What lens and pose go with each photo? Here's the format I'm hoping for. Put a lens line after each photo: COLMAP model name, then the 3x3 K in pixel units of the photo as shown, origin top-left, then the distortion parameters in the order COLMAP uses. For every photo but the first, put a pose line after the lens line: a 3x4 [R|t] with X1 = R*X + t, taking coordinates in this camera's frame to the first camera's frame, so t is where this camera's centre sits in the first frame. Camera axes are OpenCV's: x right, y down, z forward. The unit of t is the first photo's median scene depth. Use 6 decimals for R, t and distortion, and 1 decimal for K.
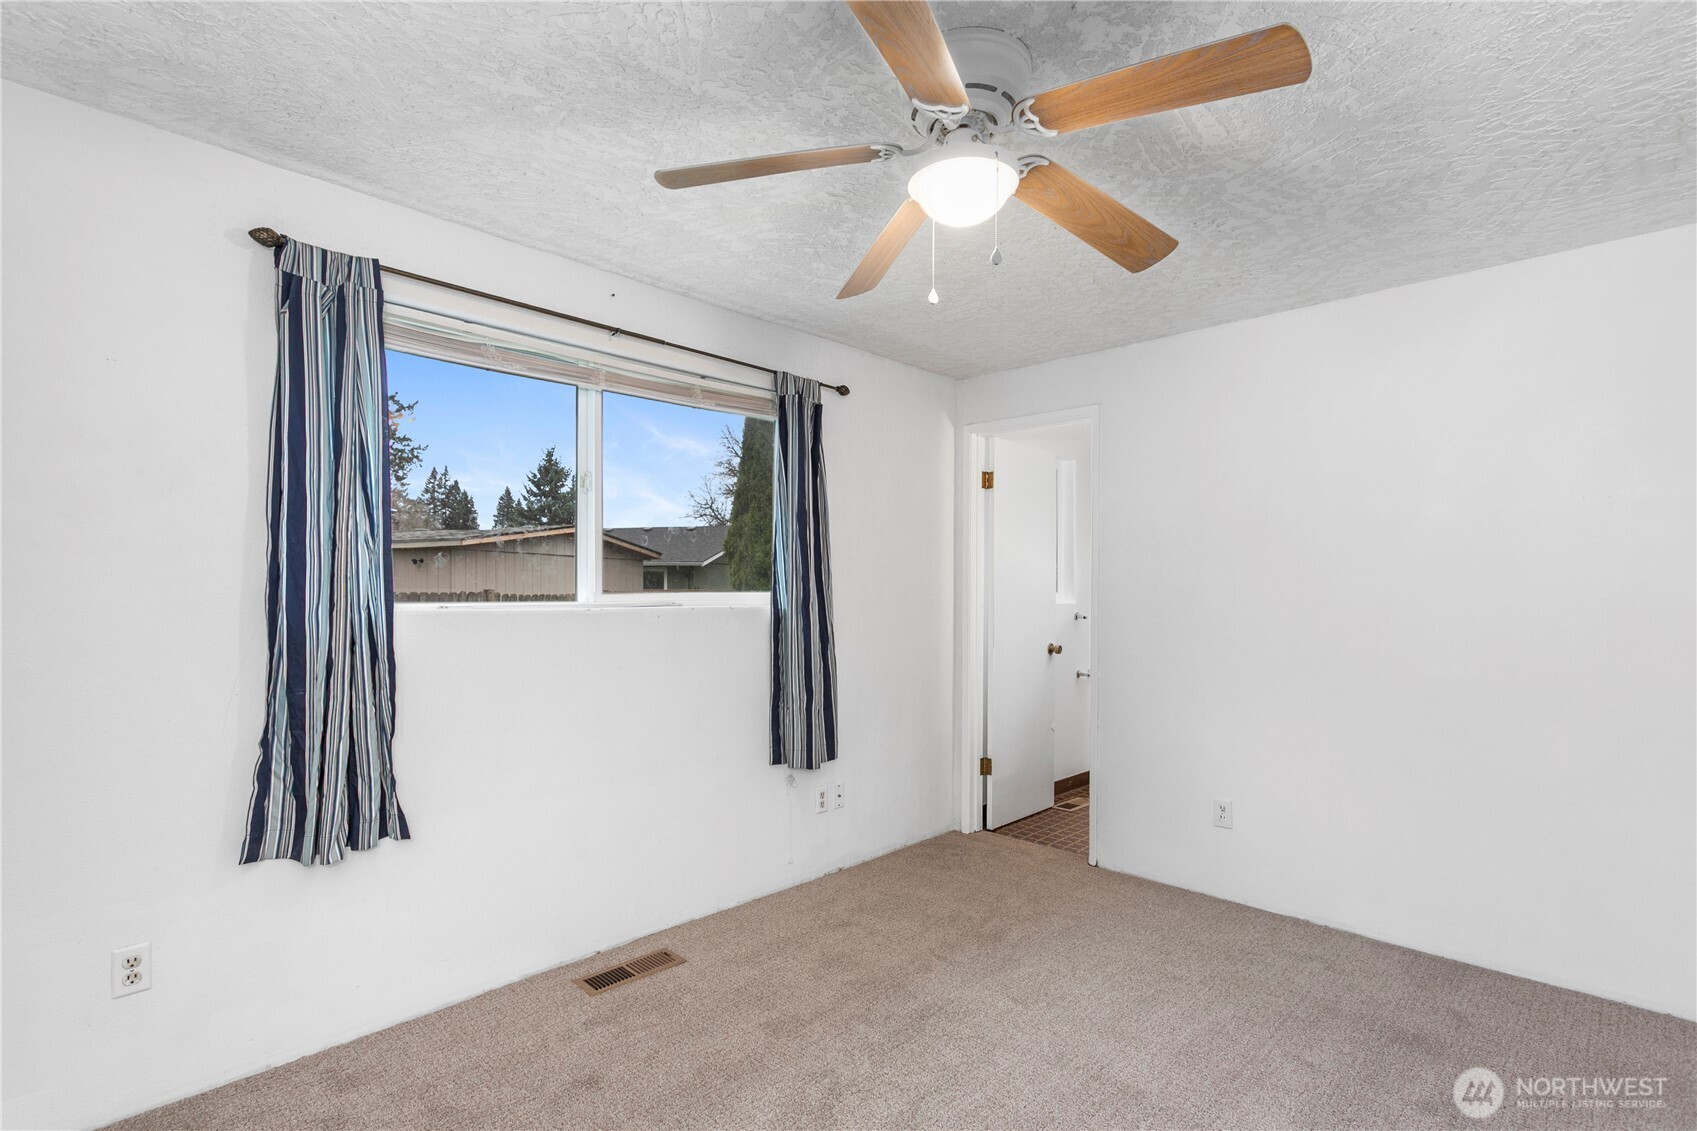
lens RADIAL K [[829.5, 0, 848.3], [0, 829.5, 595.3], [0, 0, 1]] dist [0.000765, 0.000412]
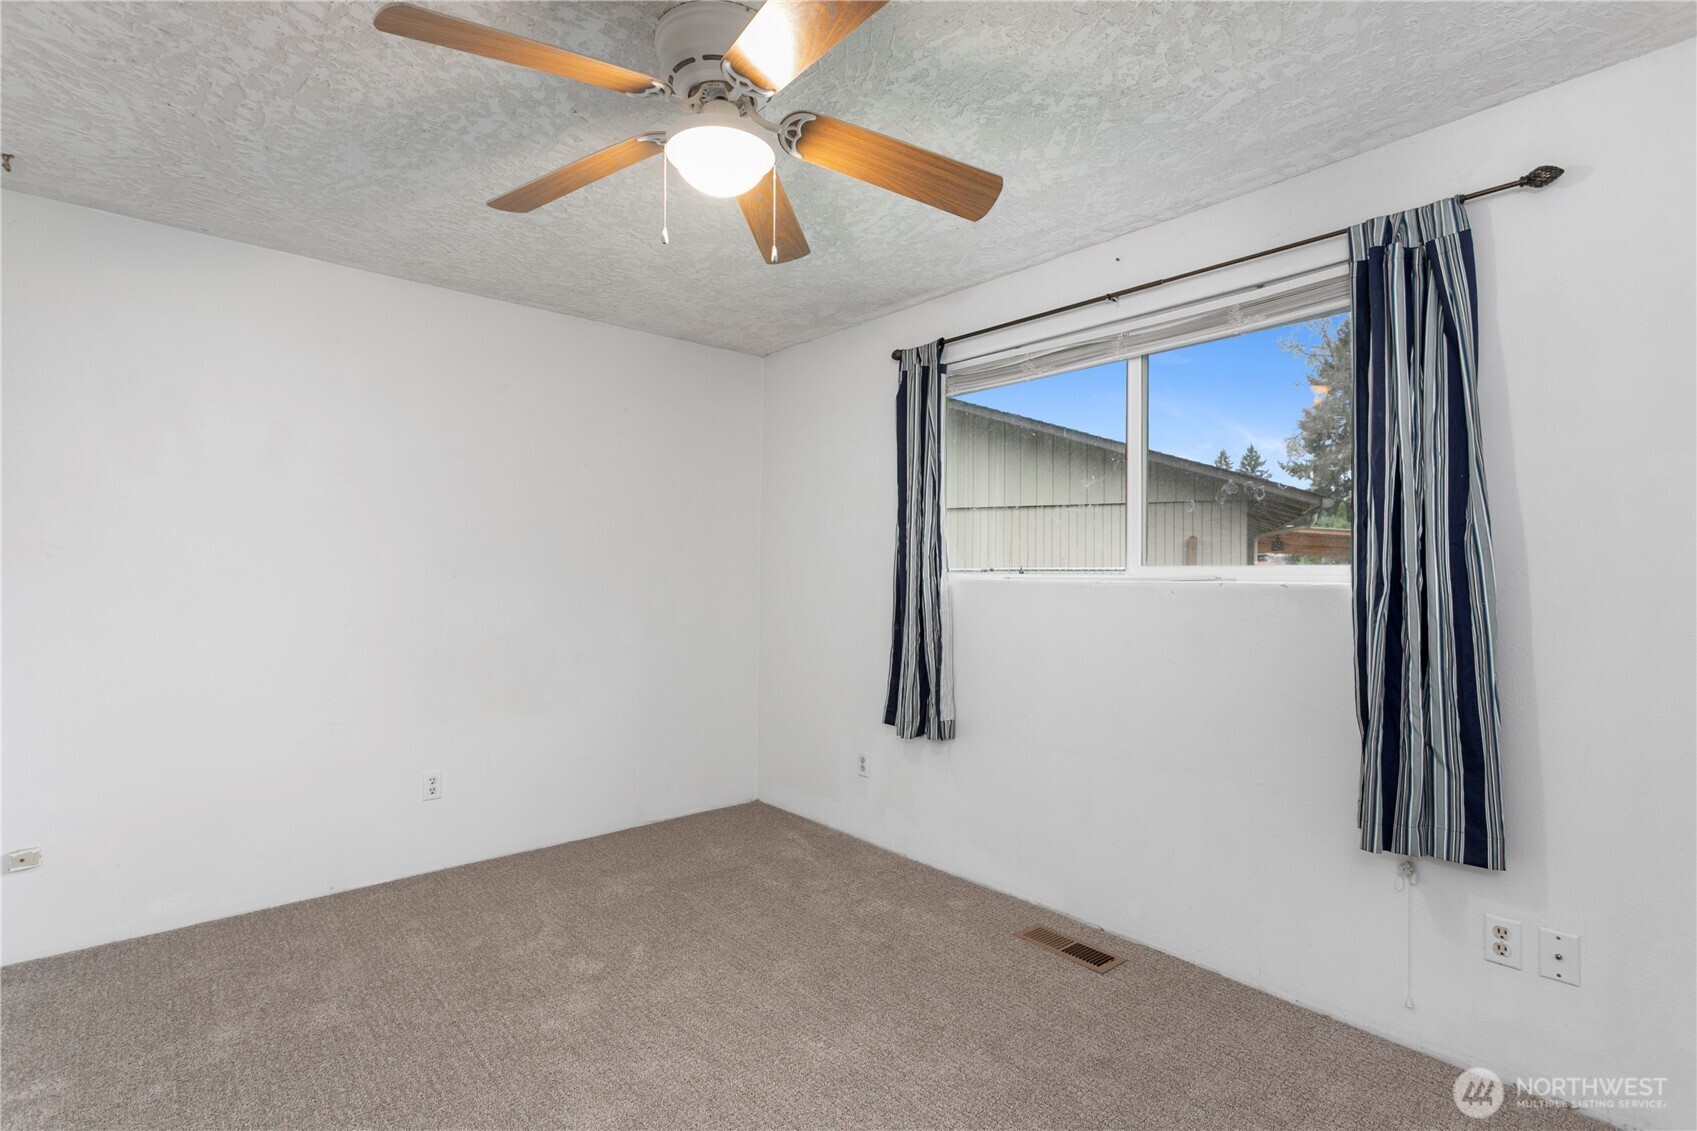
lens RADIAL K [[807.4, 0, 846.4], [0, 807.4, 571.2], [0, 0, 1]] dist [-0.000704, 0.000234]
pose [[-0.094785, -0.009977, -0.995448, 0.638162], [-0.014760, 0.999854, -0.008615, 0.015502], [0.995388, 0.013877, -0.094919, 0.724548]]
